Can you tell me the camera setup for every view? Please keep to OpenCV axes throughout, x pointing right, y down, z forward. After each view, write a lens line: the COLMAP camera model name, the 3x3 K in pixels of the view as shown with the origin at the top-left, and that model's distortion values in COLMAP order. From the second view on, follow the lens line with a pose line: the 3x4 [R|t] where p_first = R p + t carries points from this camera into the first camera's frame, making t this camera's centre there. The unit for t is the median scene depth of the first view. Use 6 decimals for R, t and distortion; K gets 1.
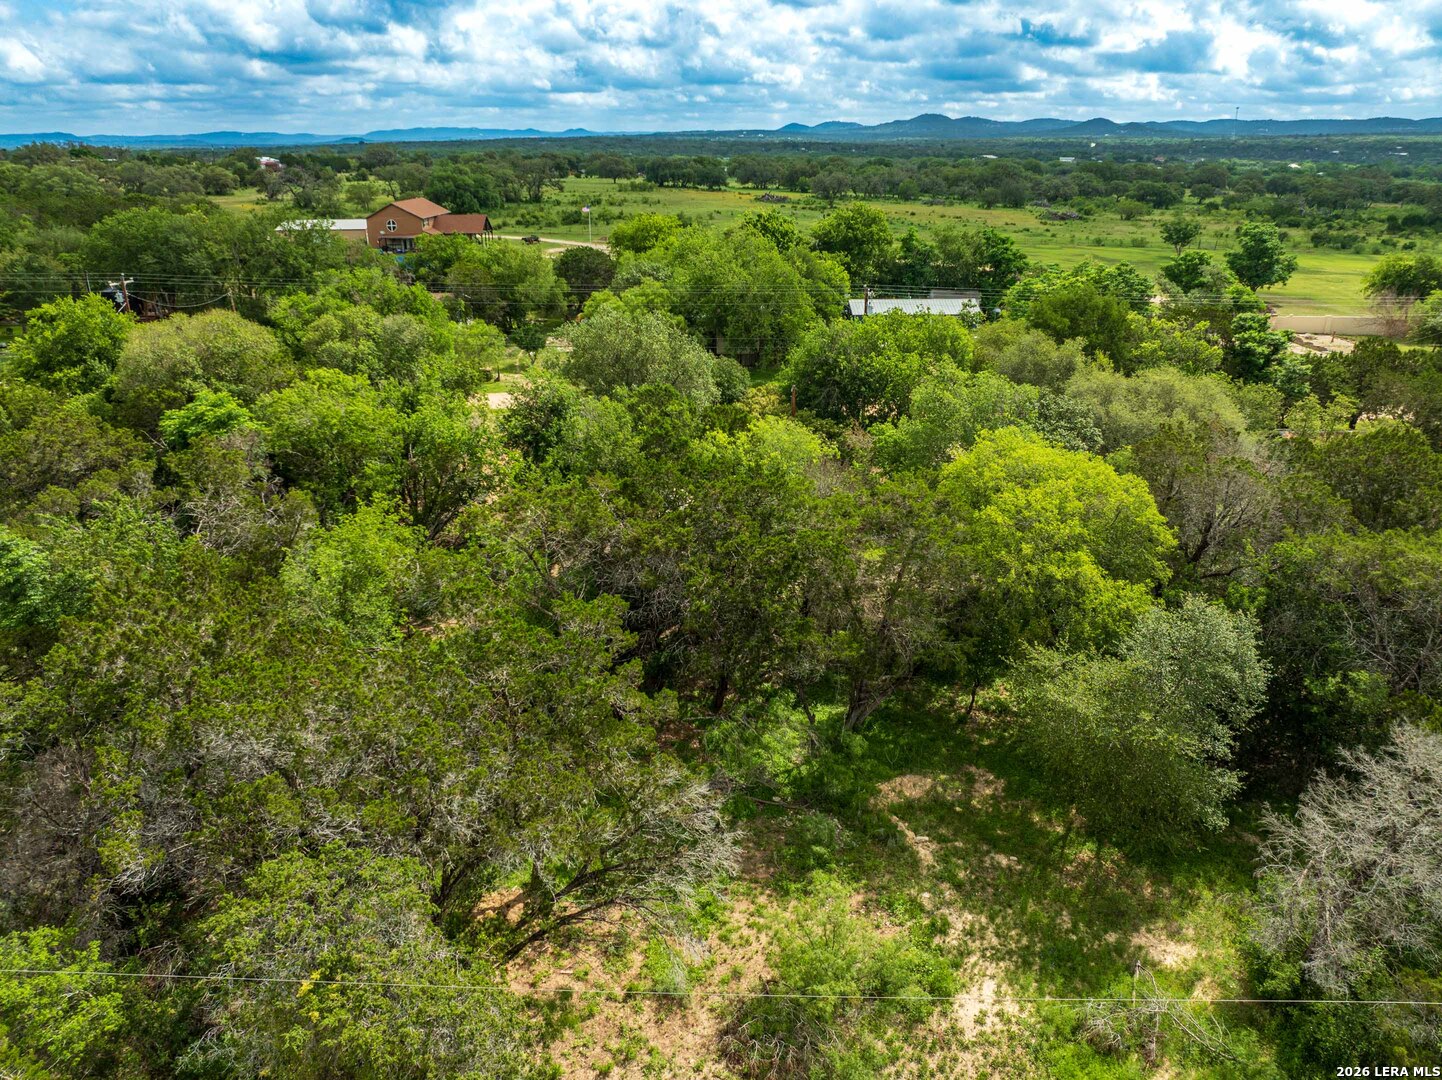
lens RADIAL K [[998.7, 0, 721.0], [0, 998.7, 539.7], [0, 0, 1]] dist [-0.026042, 0.000697]
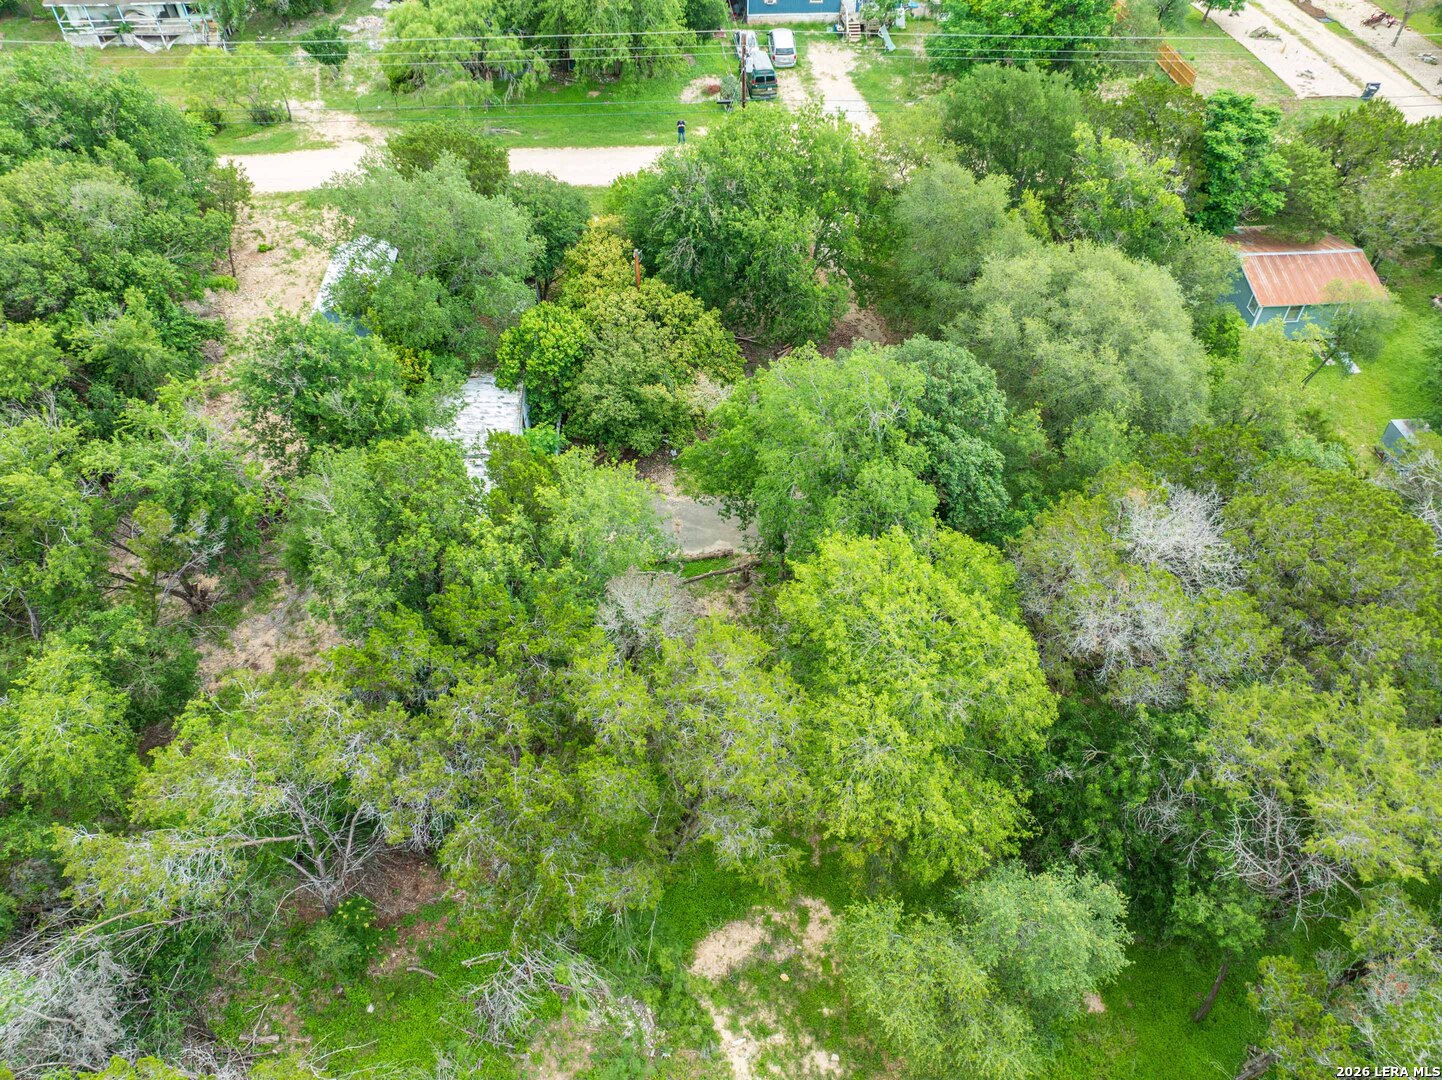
lens RADIAL K [[998.7, 0, 720.6], [0, 998.7, 540.1], [0, 0, 1]] dist [-0.026042, 0.000697]
pose [[0.997154, -0.050109, 0.056337, 0.179527], [0.020030, 0.896407, 0.442779, -0.603231], [-0.072688, -0.440391, 0.894859, 0.437864]]
